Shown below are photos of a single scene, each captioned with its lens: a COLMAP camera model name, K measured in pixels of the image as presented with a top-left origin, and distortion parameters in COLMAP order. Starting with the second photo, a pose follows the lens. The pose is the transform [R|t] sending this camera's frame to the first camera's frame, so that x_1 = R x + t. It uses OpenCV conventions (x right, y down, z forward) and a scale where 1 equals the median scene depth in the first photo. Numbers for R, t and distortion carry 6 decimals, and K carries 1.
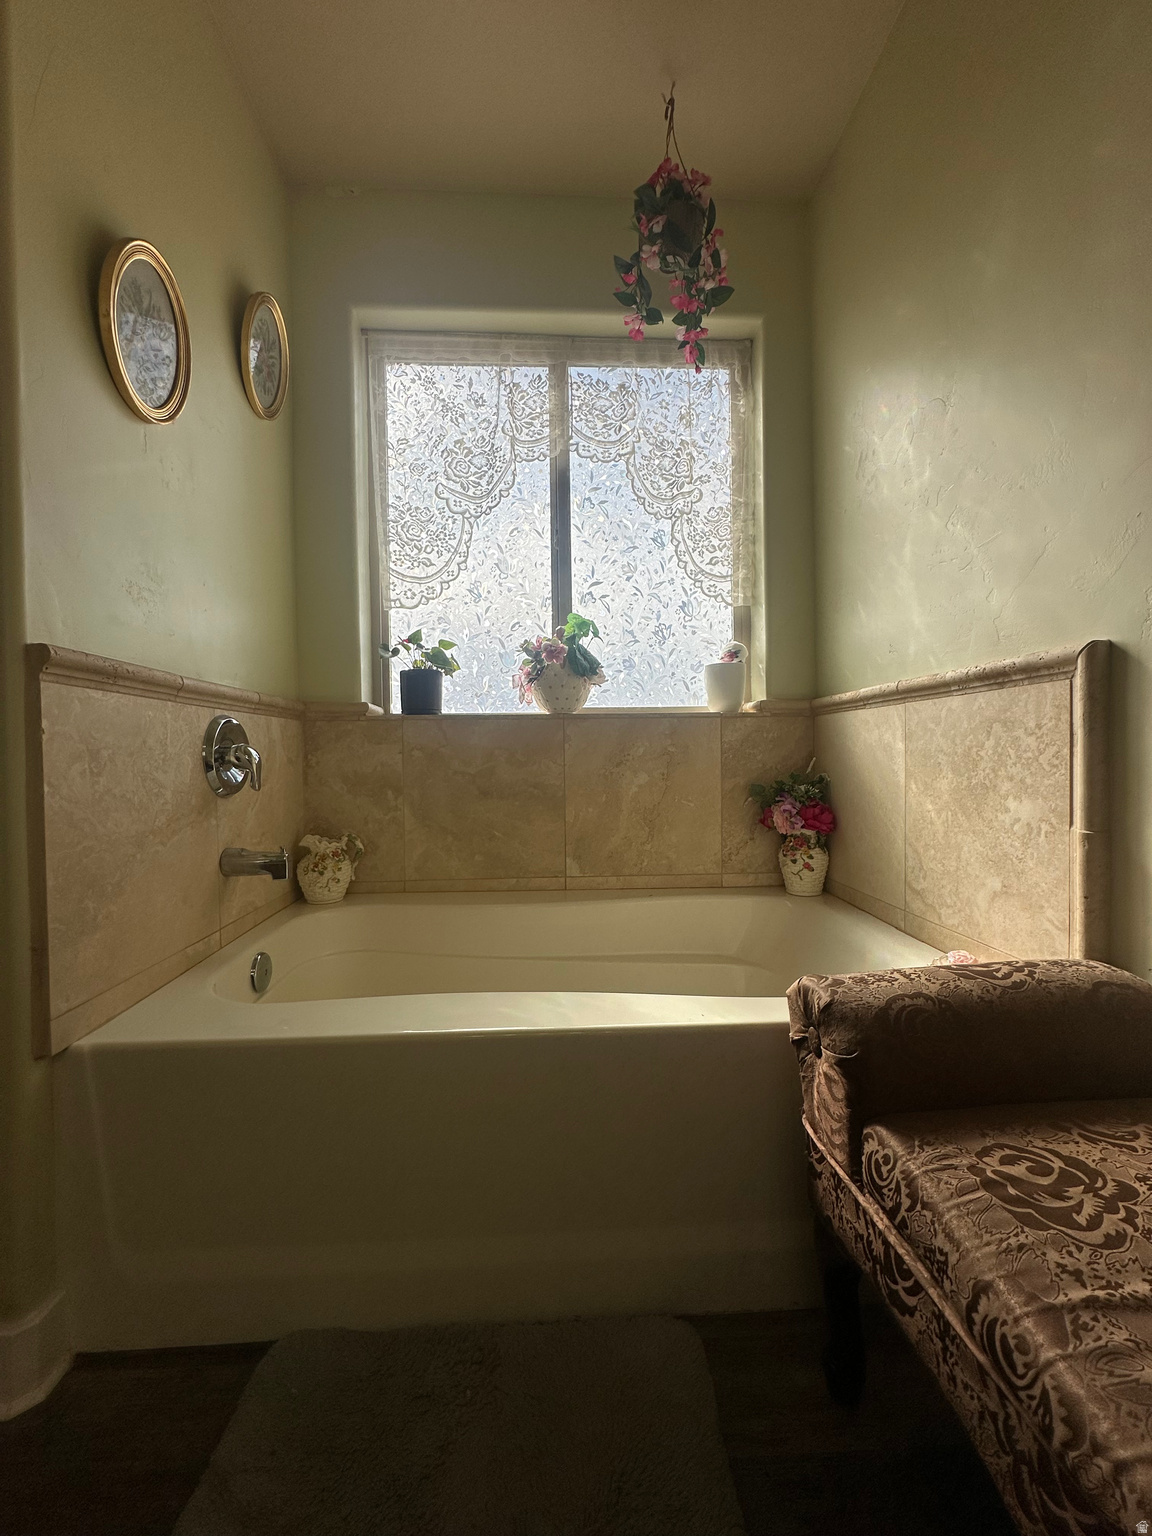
lens RADIAL K [[615.4, 0, 575.1], [0, 615.4, 763.4], [0, 0, 1]] dist [-0.003209, 0.000191]
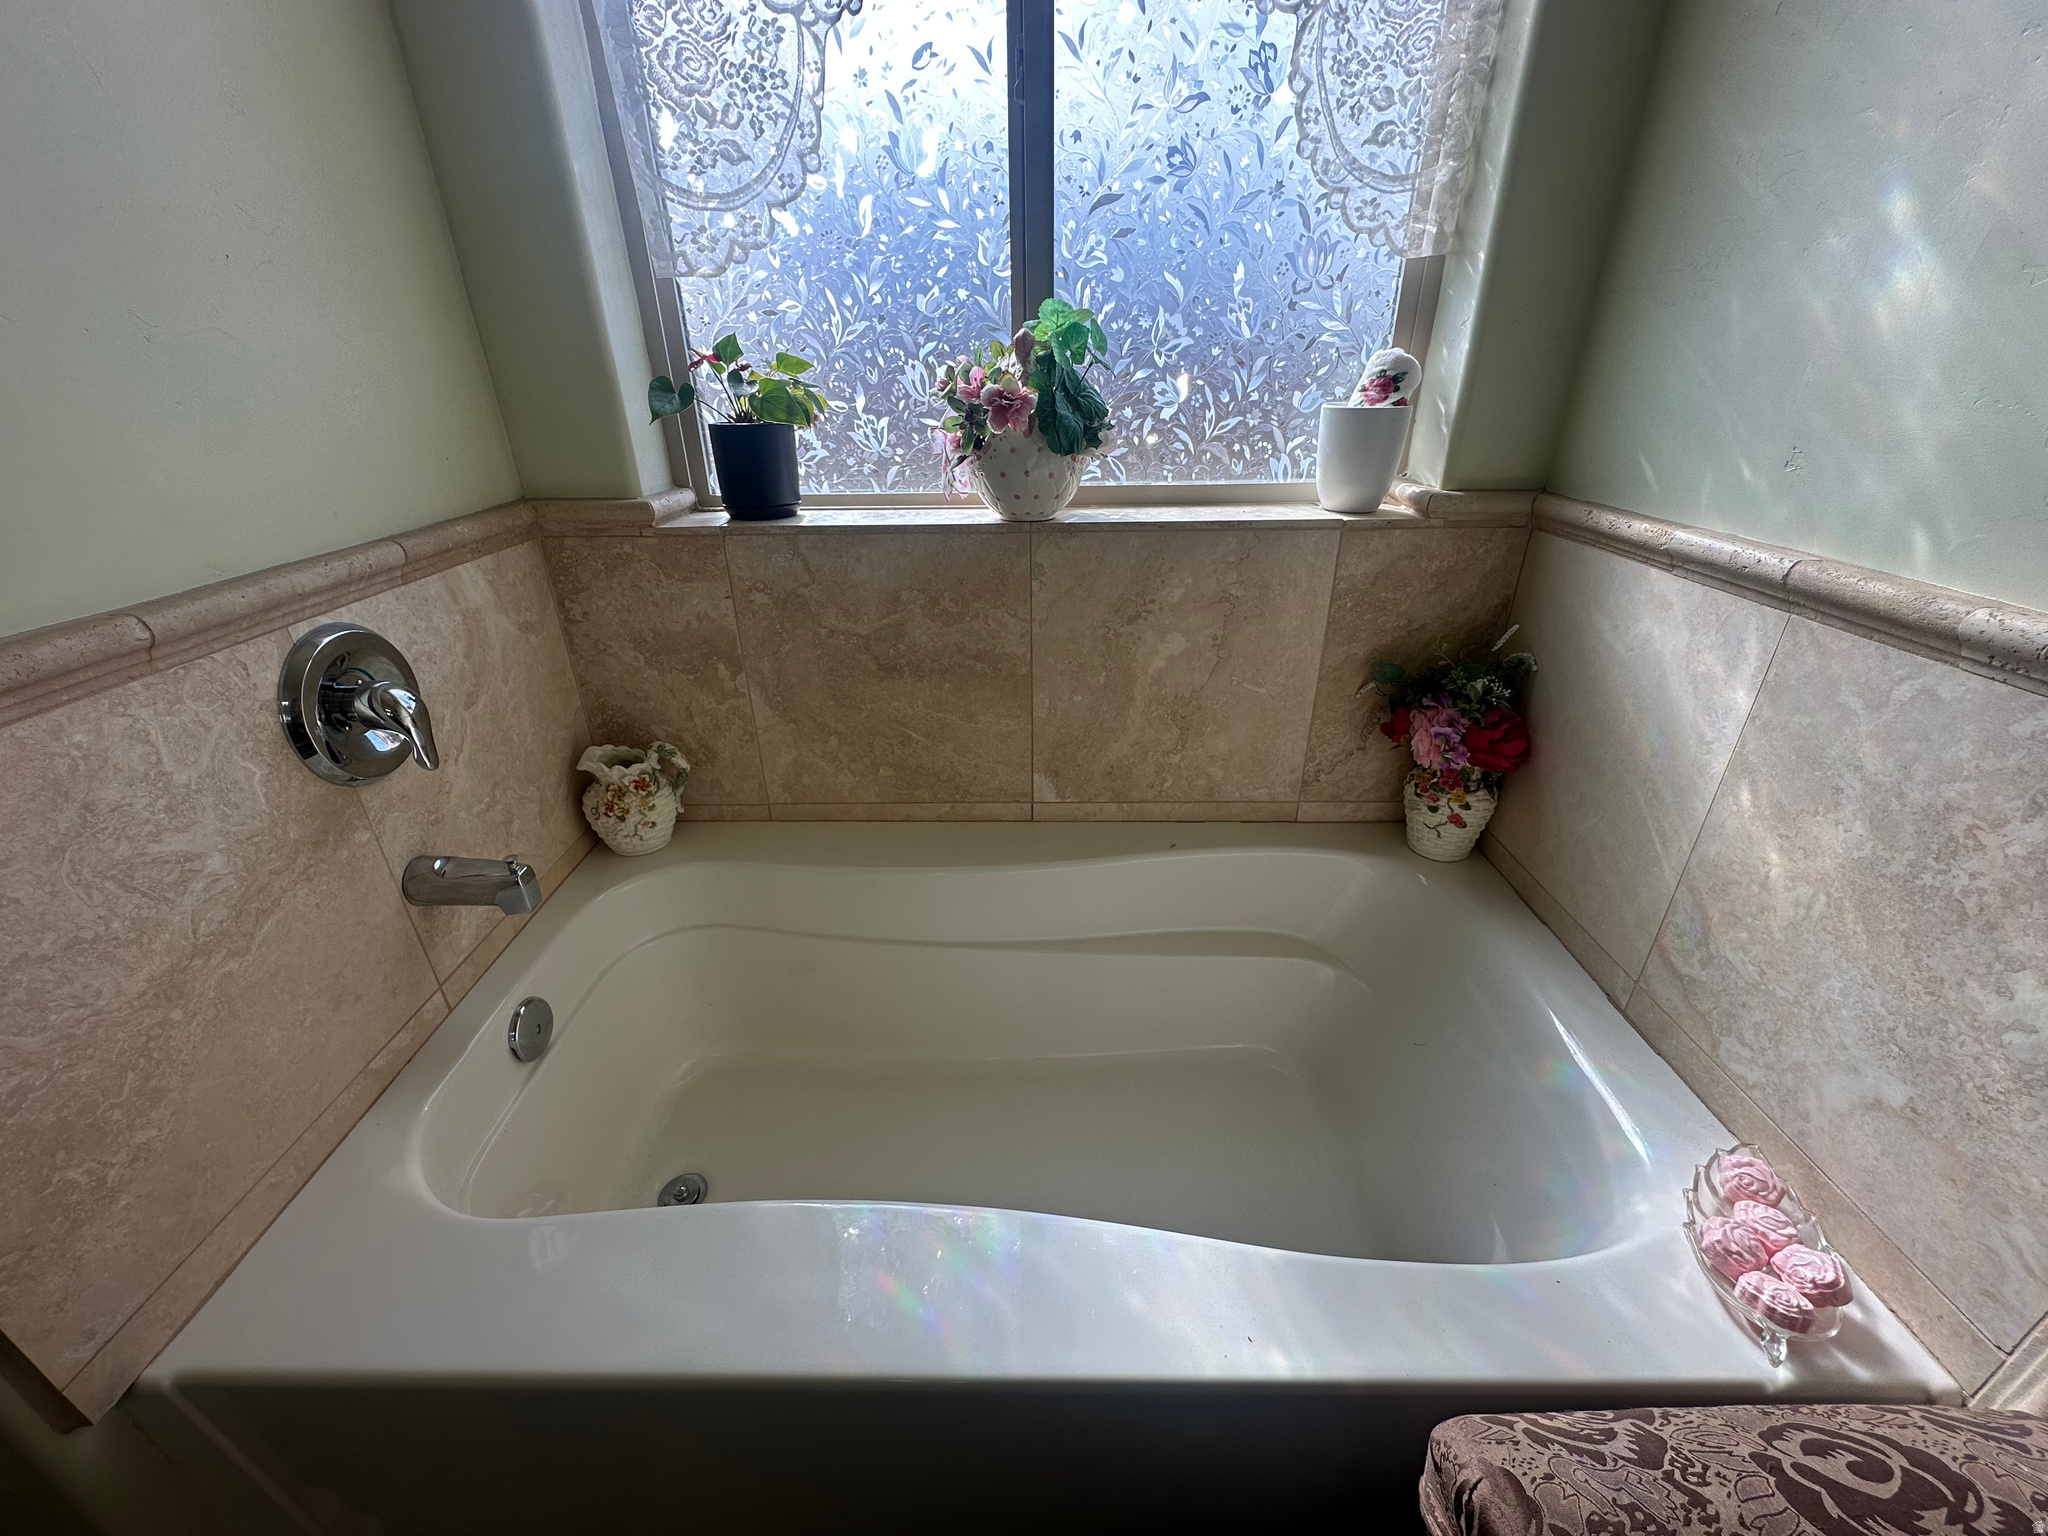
lens RADIAL K [[820.5, 0, 1019.8], [0, 820.5, 770.3], [0, 0, 1]] dist [-0.003209, 0.000191]
pose [[0.997989, 0.028109, -0.056808, 0.017125], [-0.000709, 0.901177, 0.433450, -0.192311], [0.063378, -0.432538, 0.899385, 0.299277]]
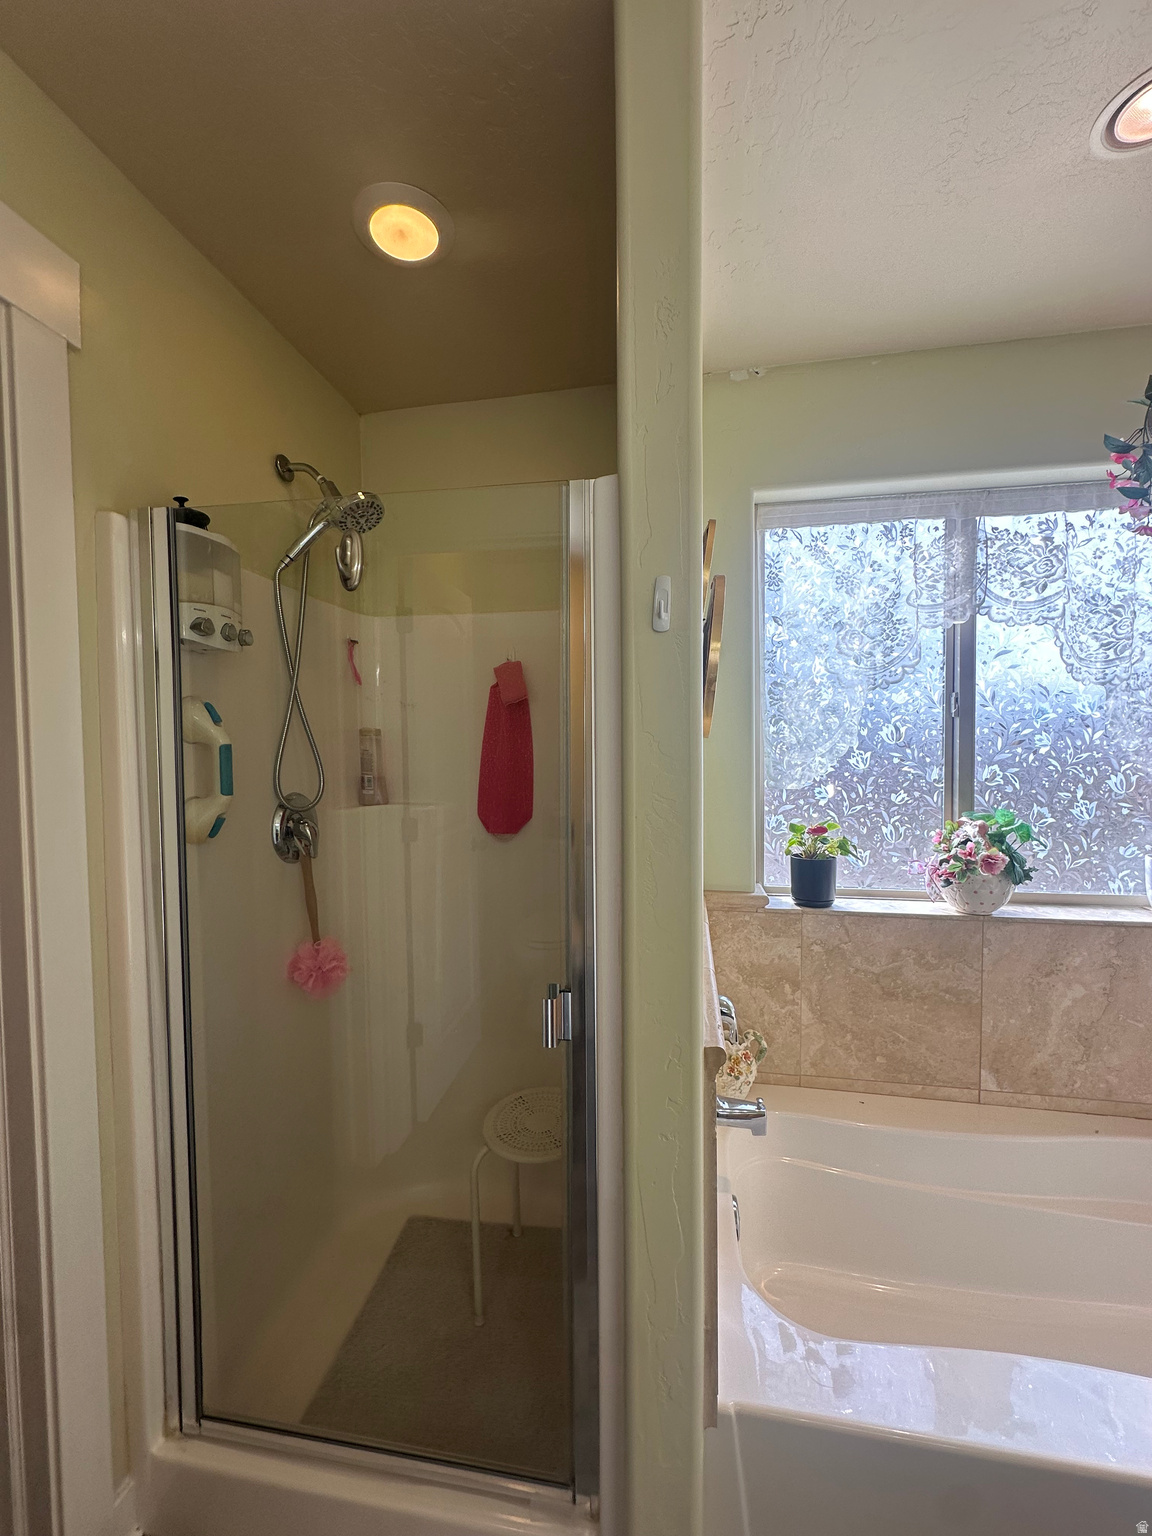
lens RADIAL K [[615.4, 0, 575.8], [0, 615.4, 765.7], [0, 0, 1]] dist [-0.003209, 0.000191]
pose [[0.973008, 0.012901, -0.230410, -0.406428], [-0.007265, 0.999654, 0.025296, -0.326810], [0.230657, -0.022939, 0.972765, -0.028544]]
